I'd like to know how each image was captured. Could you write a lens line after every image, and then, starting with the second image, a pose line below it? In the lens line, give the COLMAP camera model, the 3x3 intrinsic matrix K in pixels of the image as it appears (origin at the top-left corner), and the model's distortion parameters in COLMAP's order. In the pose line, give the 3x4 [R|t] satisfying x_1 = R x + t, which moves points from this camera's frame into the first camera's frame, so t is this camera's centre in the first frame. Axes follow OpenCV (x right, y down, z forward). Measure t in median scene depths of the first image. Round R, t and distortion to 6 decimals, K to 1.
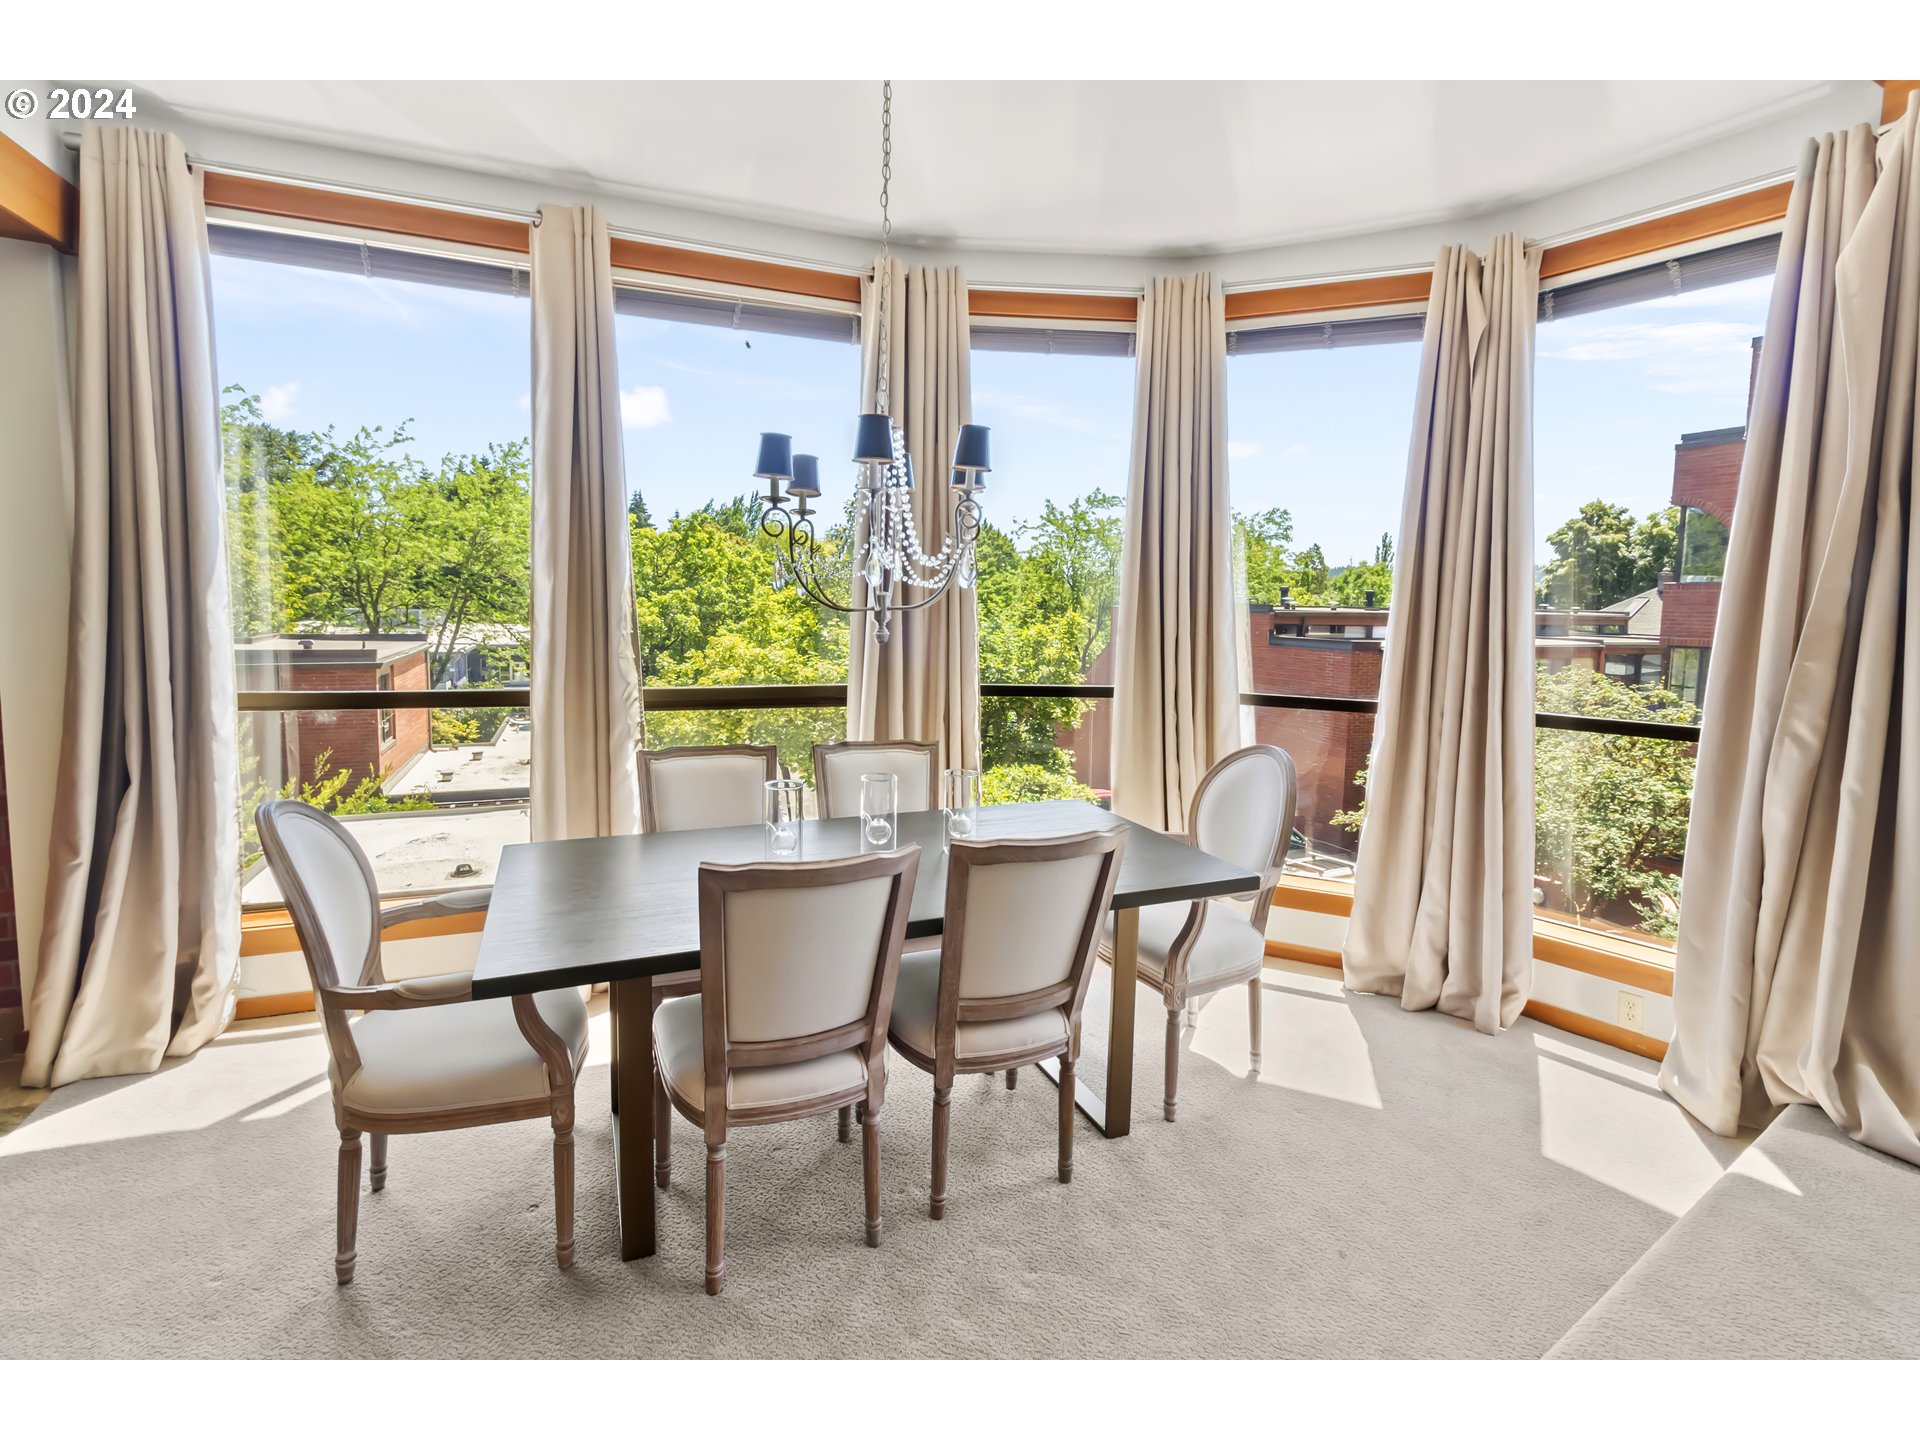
lens RADIAL K [[915.3, 0, 955.1], [0, 915.3, 690.6], [0, 0, 1]] dist [0.000366, -0.000659]
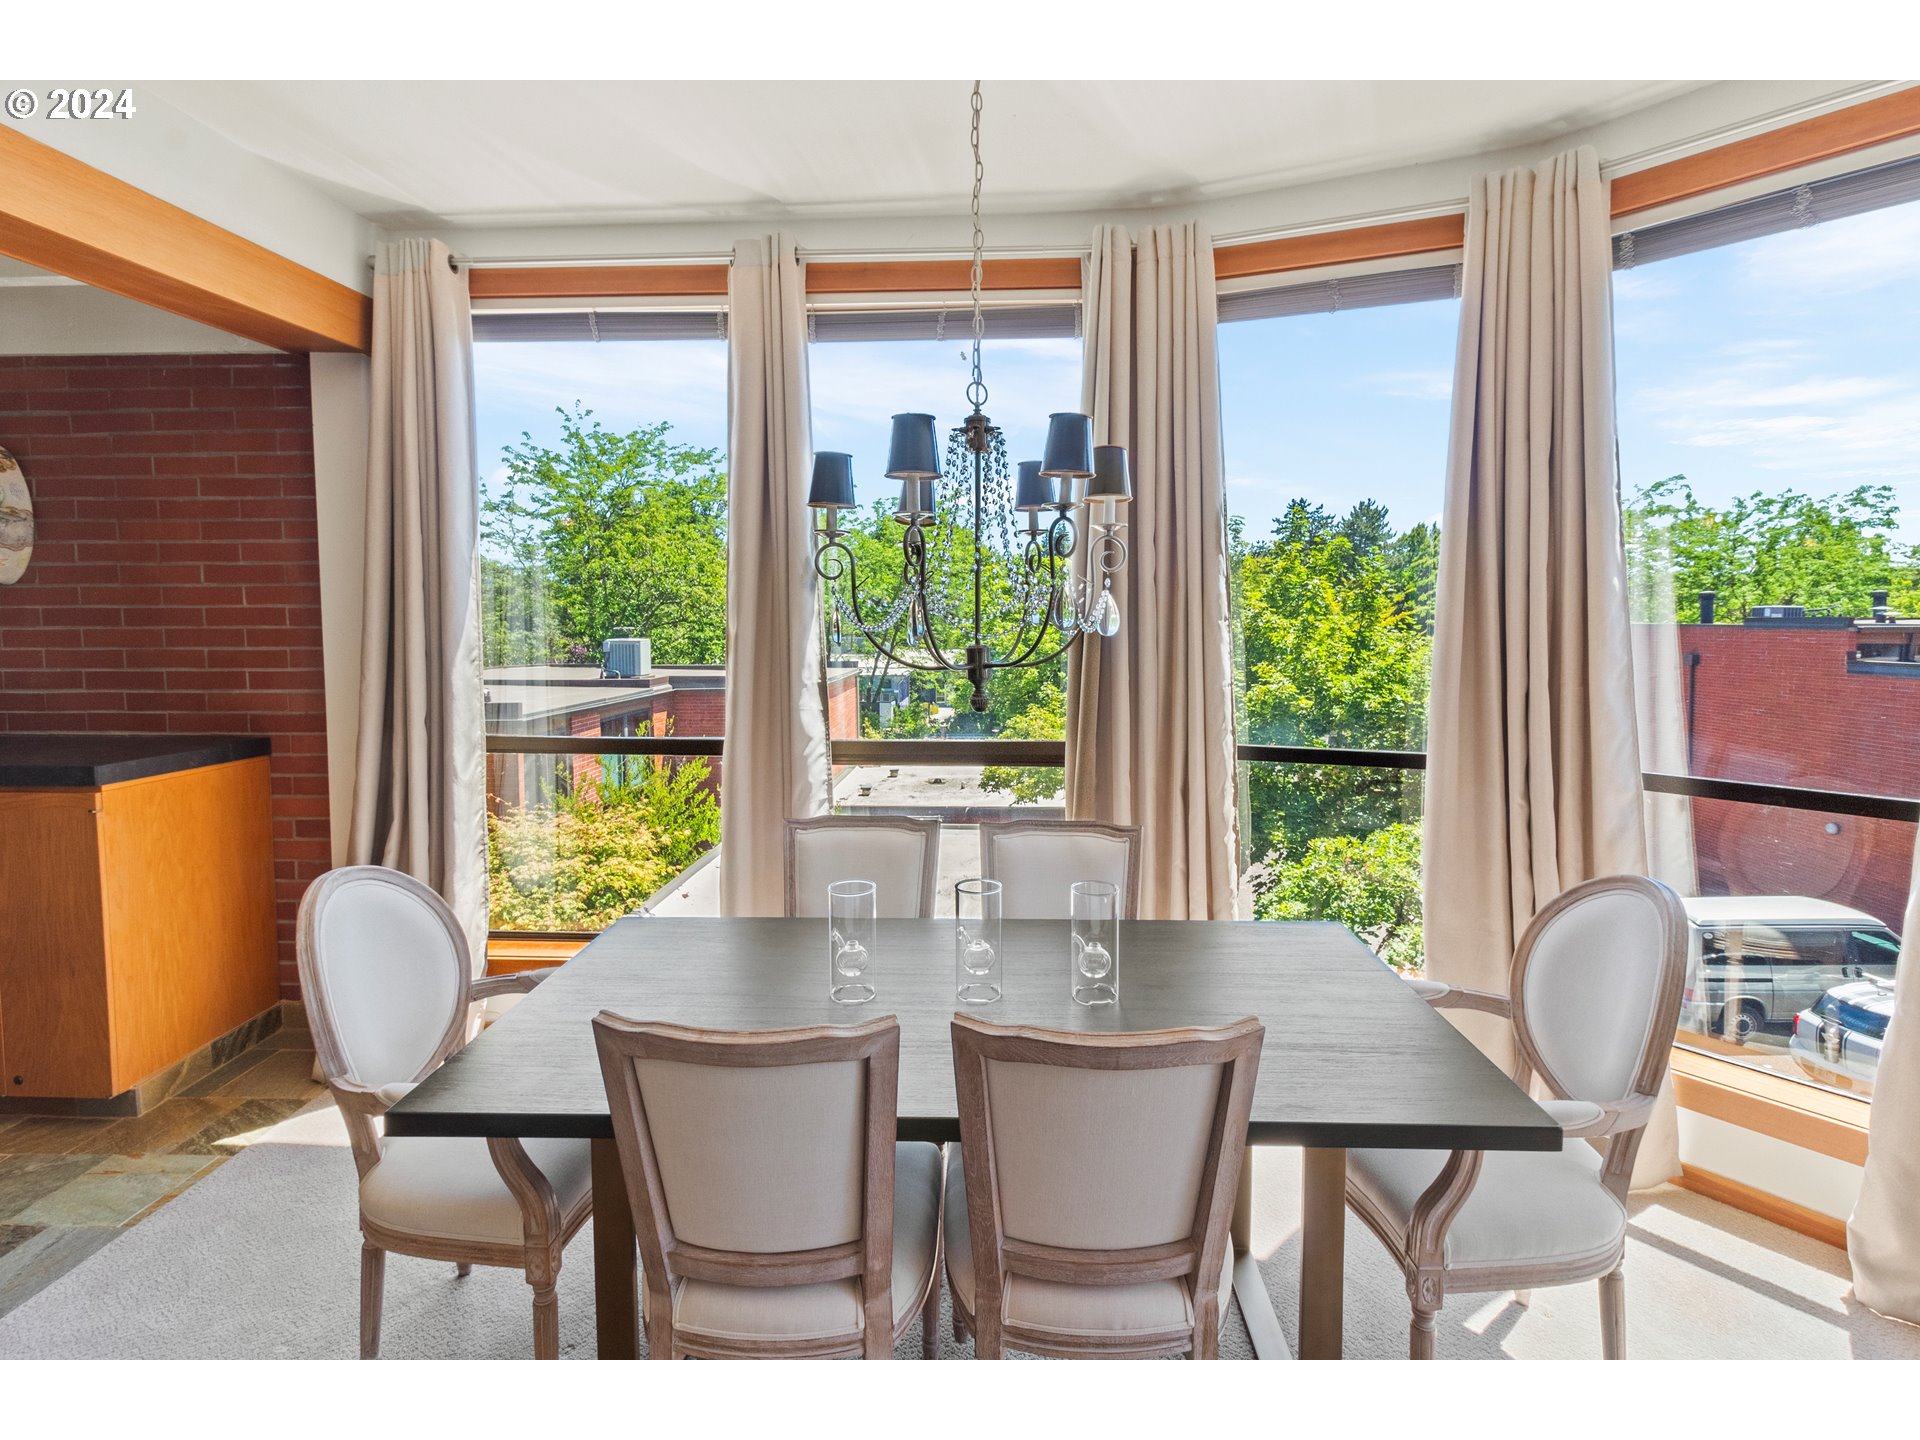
lens RADIAL K [[933.2, 0, 960.8], [0, 933.2, 677.2], [0, 0, 1]] dist [0.004109, 0.000239]
pose [[0.904776, 0.003901, -0.425869, 0.182814], [-0.021087, 0.999142, -0.035648, -0.039957], [0.425364, 0.041234, 0.904082, 0.222311]]
